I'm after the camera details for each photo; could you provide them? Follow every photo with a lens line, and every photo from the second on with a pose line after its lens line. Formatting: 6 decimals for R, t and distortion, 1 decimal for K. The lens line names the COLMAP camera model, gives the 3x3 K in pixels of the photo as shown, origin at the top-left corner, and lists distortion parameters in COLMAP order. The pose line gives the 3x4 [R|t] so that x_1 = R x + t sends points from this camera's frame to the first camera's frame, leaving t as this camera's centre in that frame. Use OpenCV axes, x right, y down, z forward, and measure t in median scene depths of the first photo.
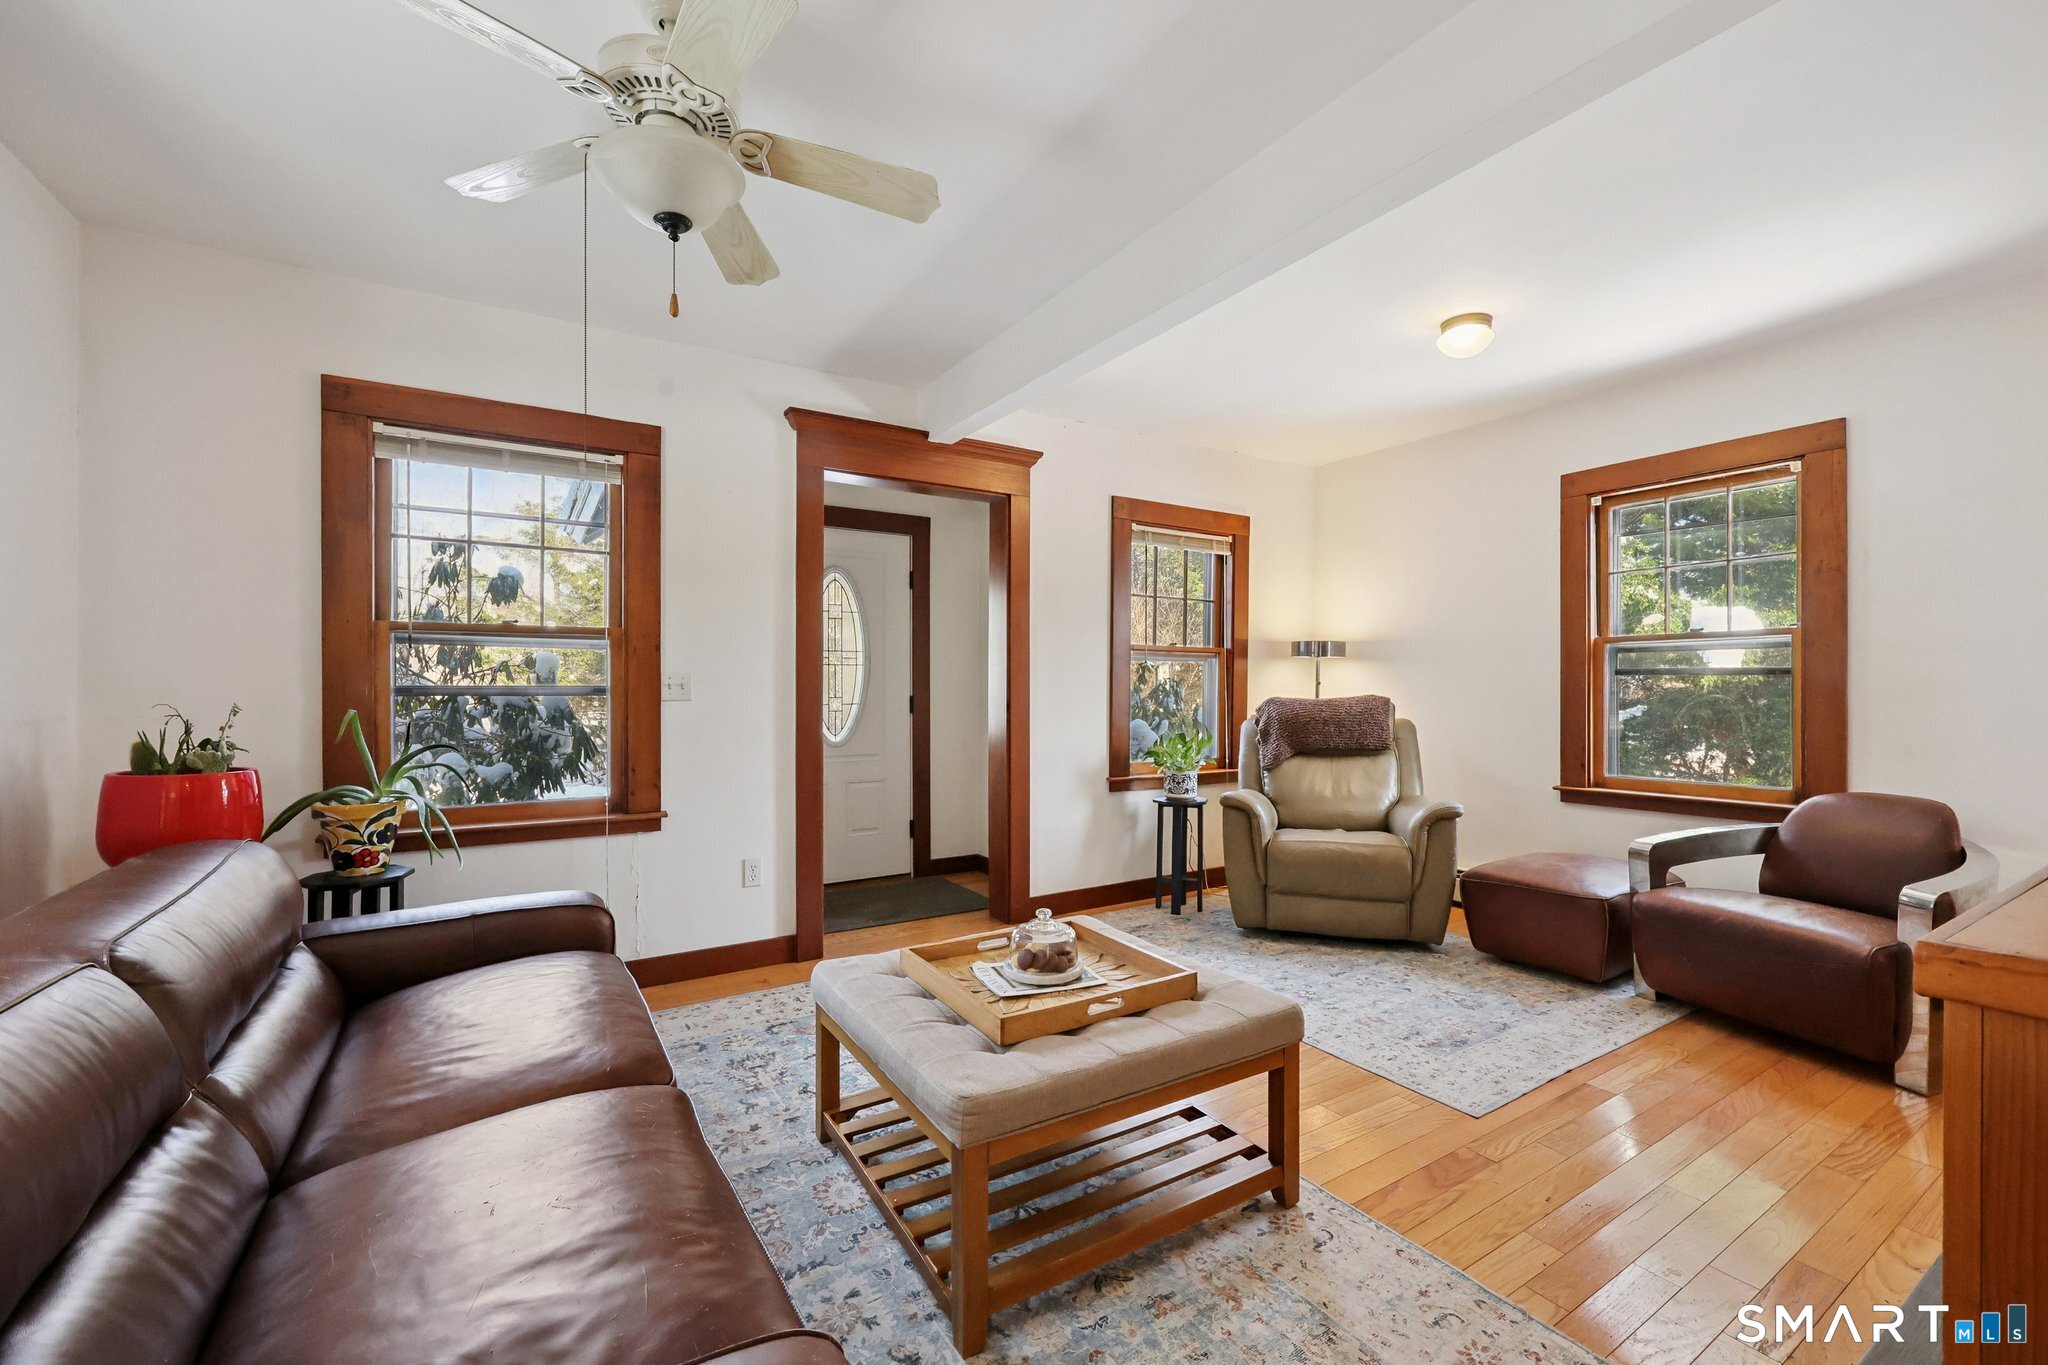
lens RADIAL K [[837.2, 0, 1033.8], [0, 837.2, 696.8], [0, 0, 1]] dist [-0.000184, -0.000085]
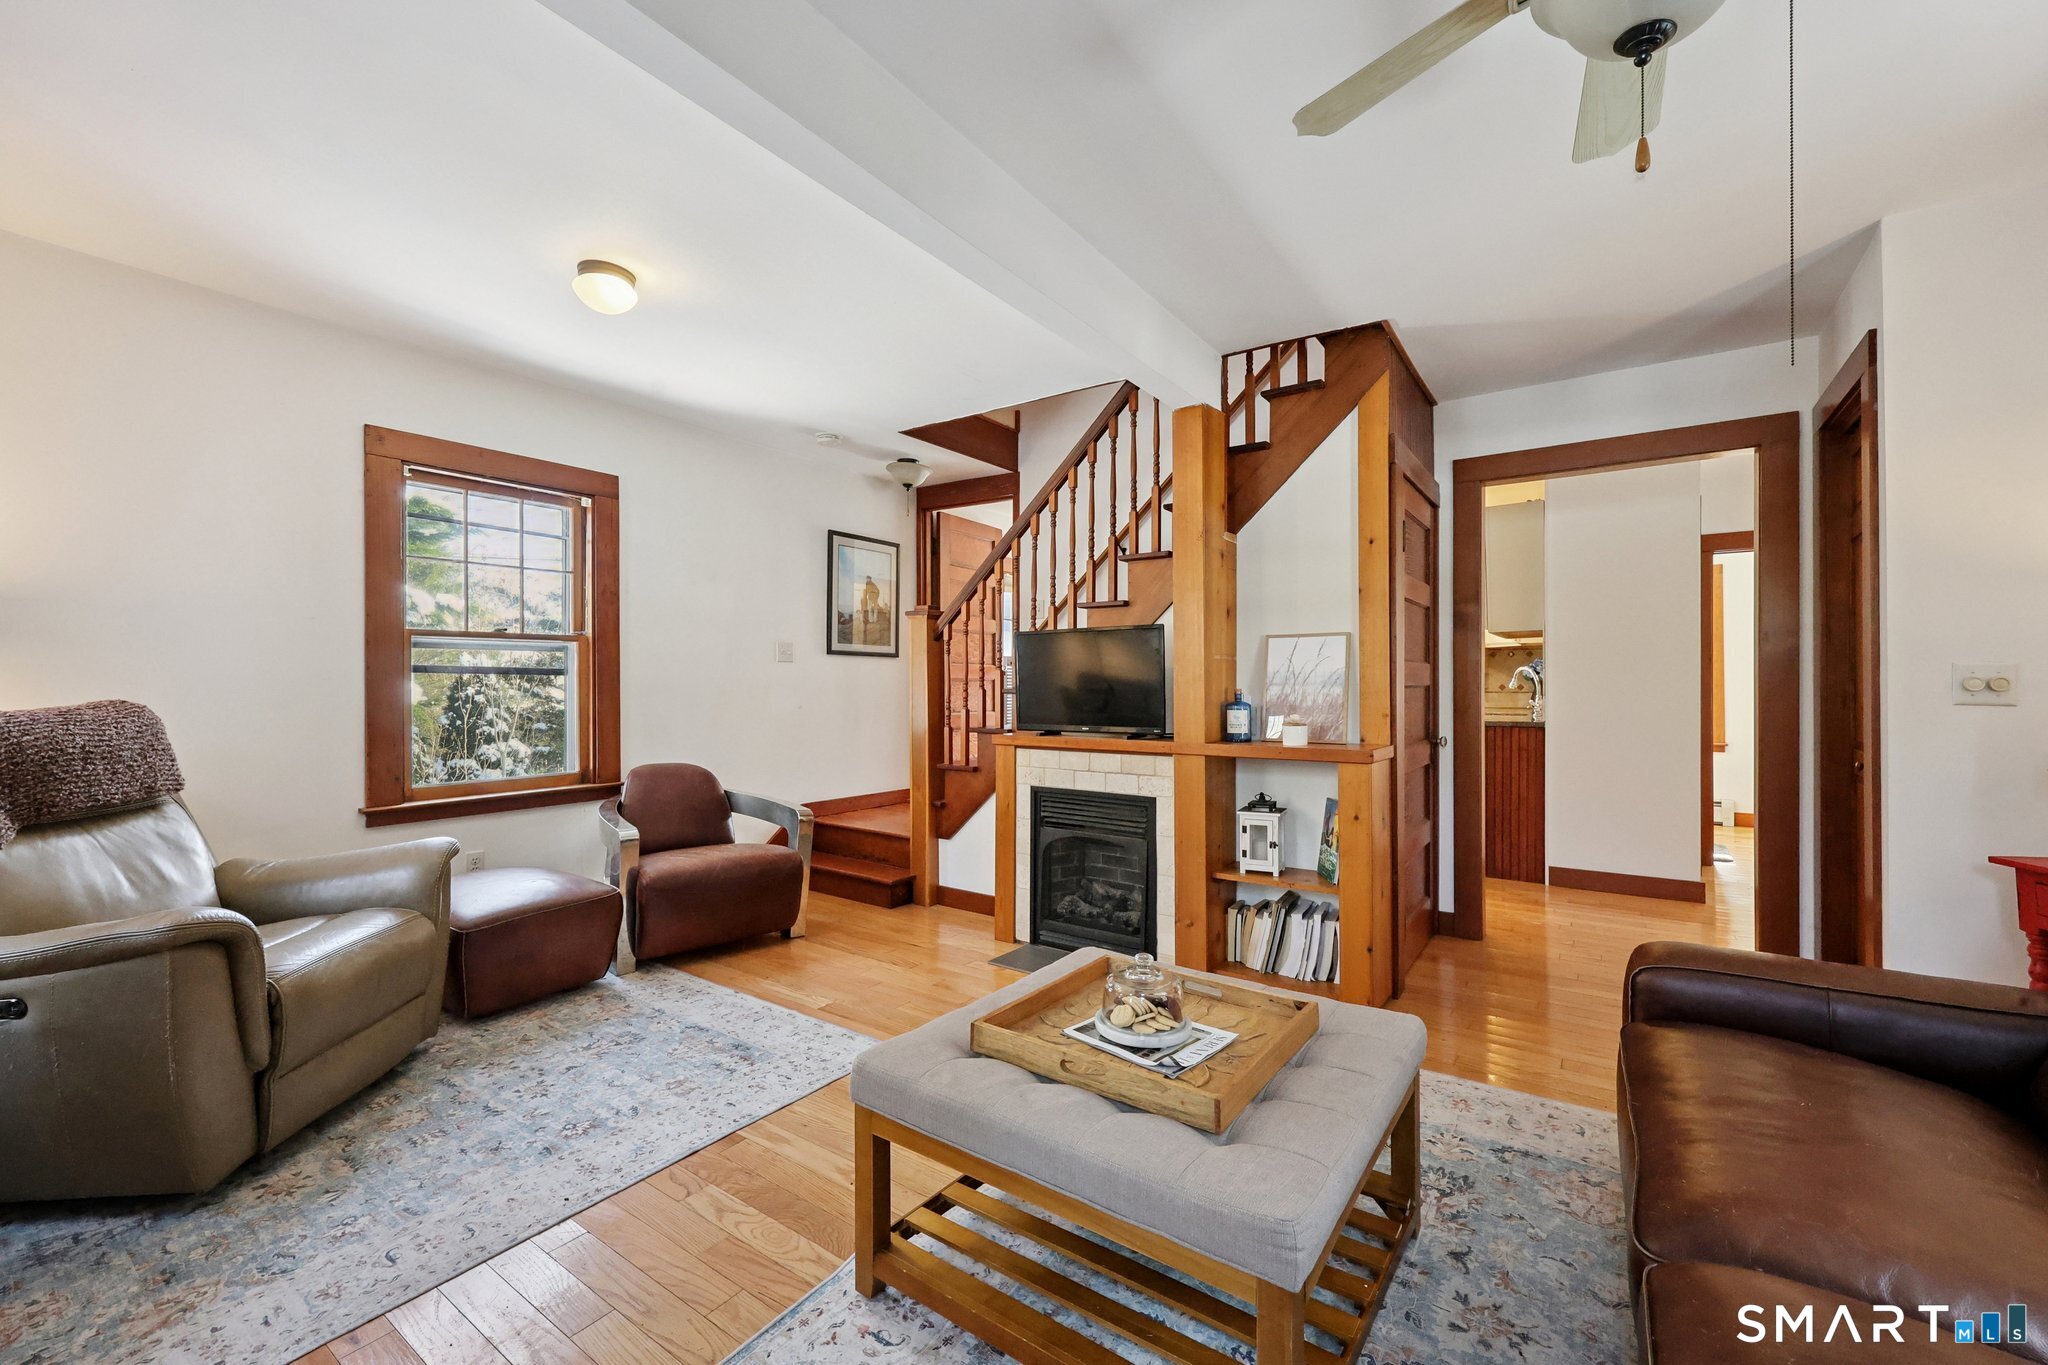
lens RADIAL K [[831.6, 0, 1031.4], [0, 831.6, 683.4], [0, 0, 1]] dist [-0.000992, -0.000042]
pose [[-0.386713, 0.000001, 0.922200, -0.474902], [0.009101, 0.999951, 0.003816, -0.014868], [-0.922155, 0.009869, -0.386694, 0.950624]]
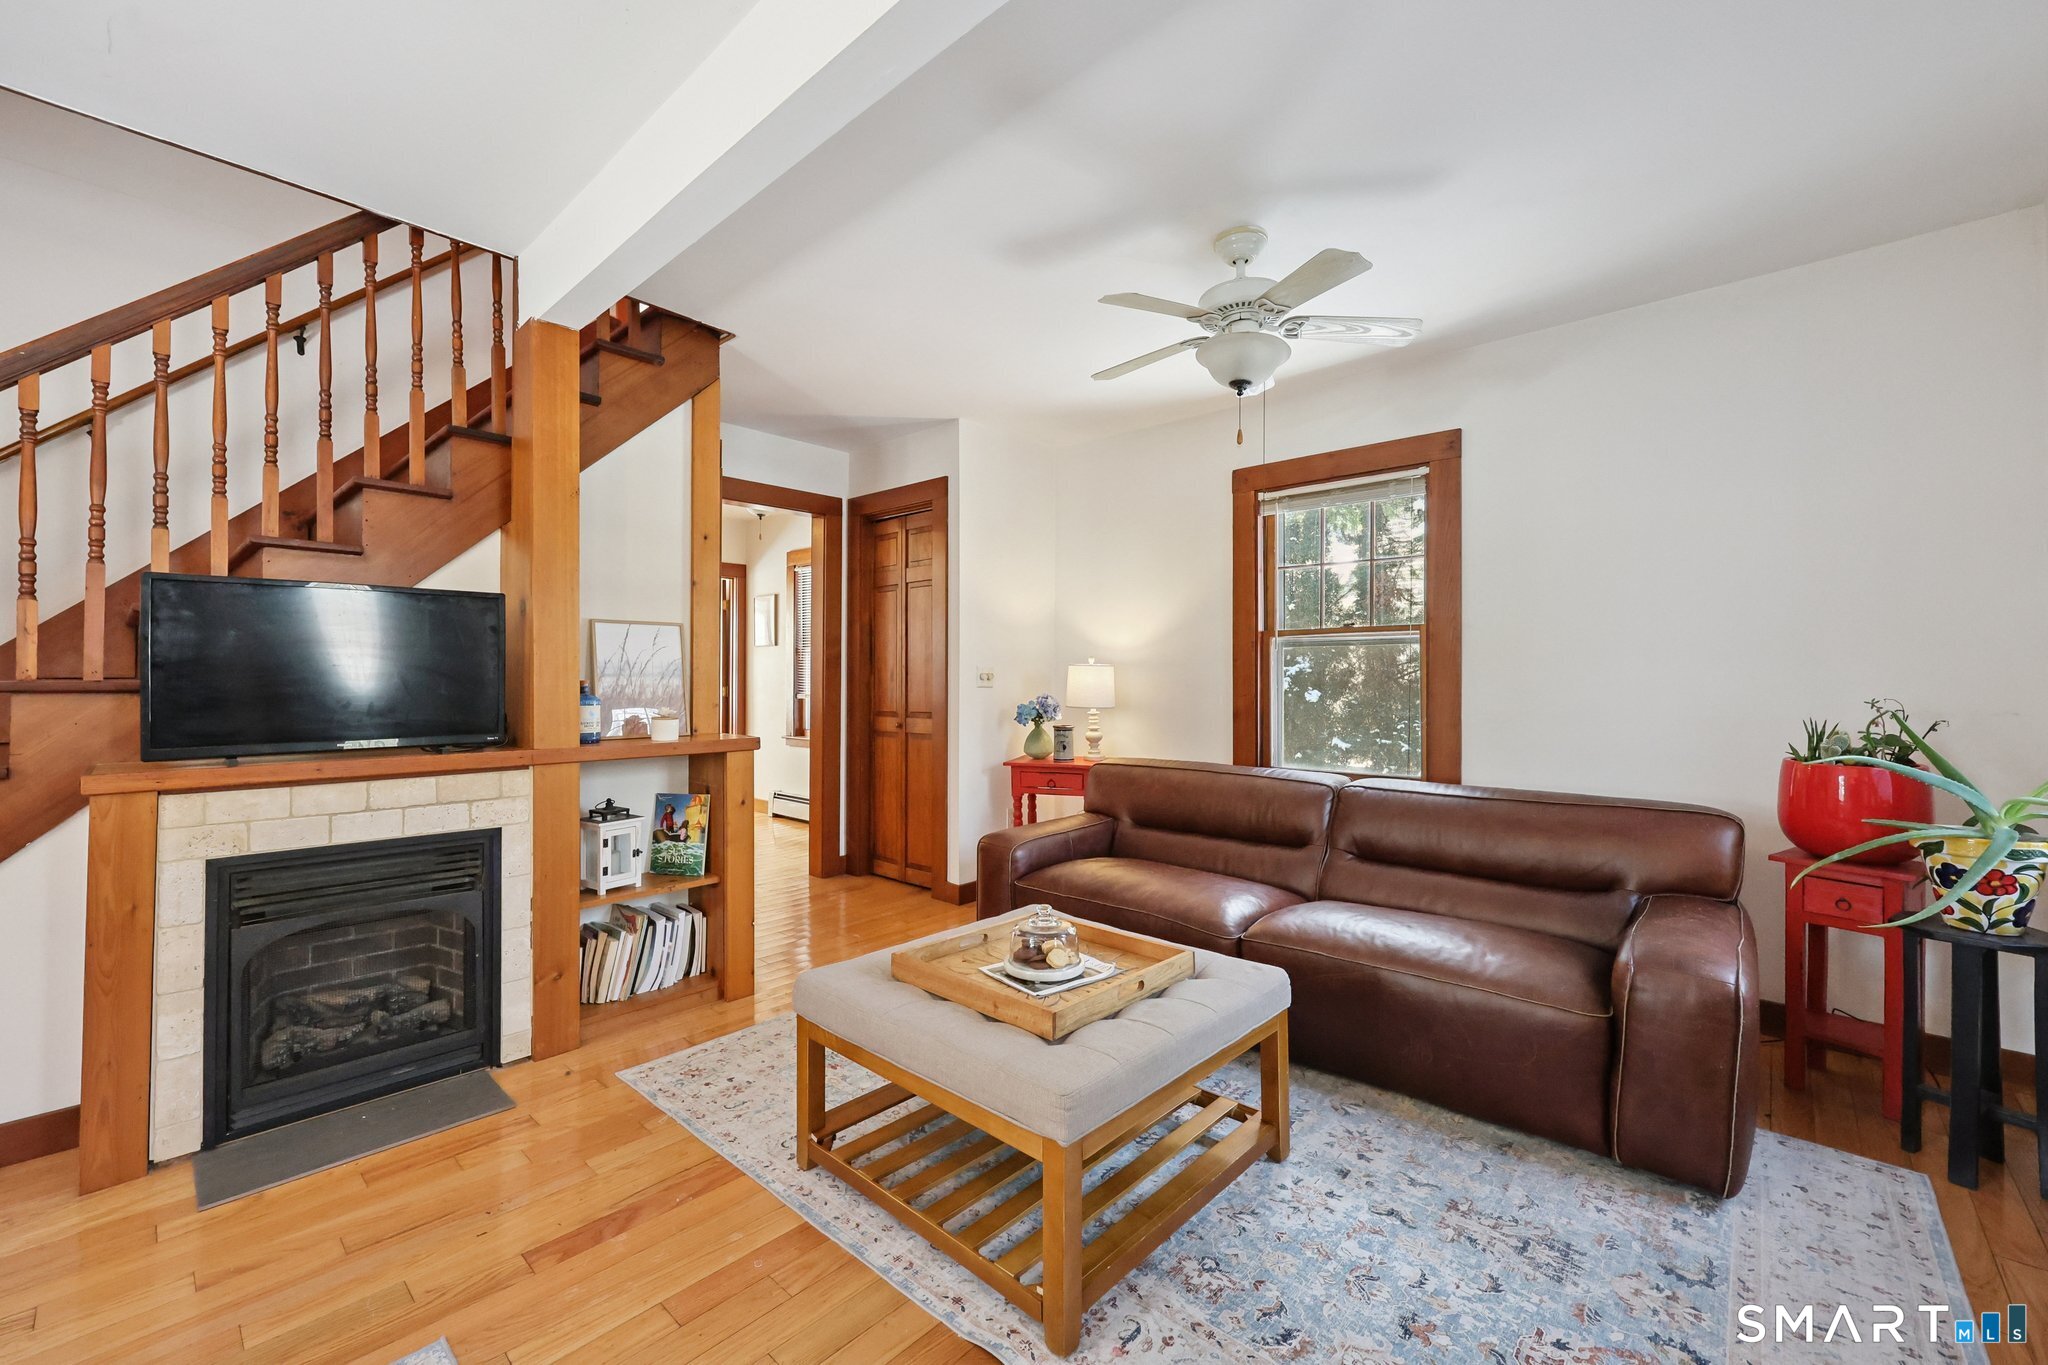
lens RADIAL K [[824.7, 0, 1025.1], [0, 824.7, 680.1], [0, 0, 1]] dist [-0.000912, -0.000078]
pose [[-0.966784, -0.001854, -0.255587, 0.188237], [-0.004592, 0.999938, 0.010116, -0.012782], [0.255552, 0.010954, -0.966733, 1.286468]]
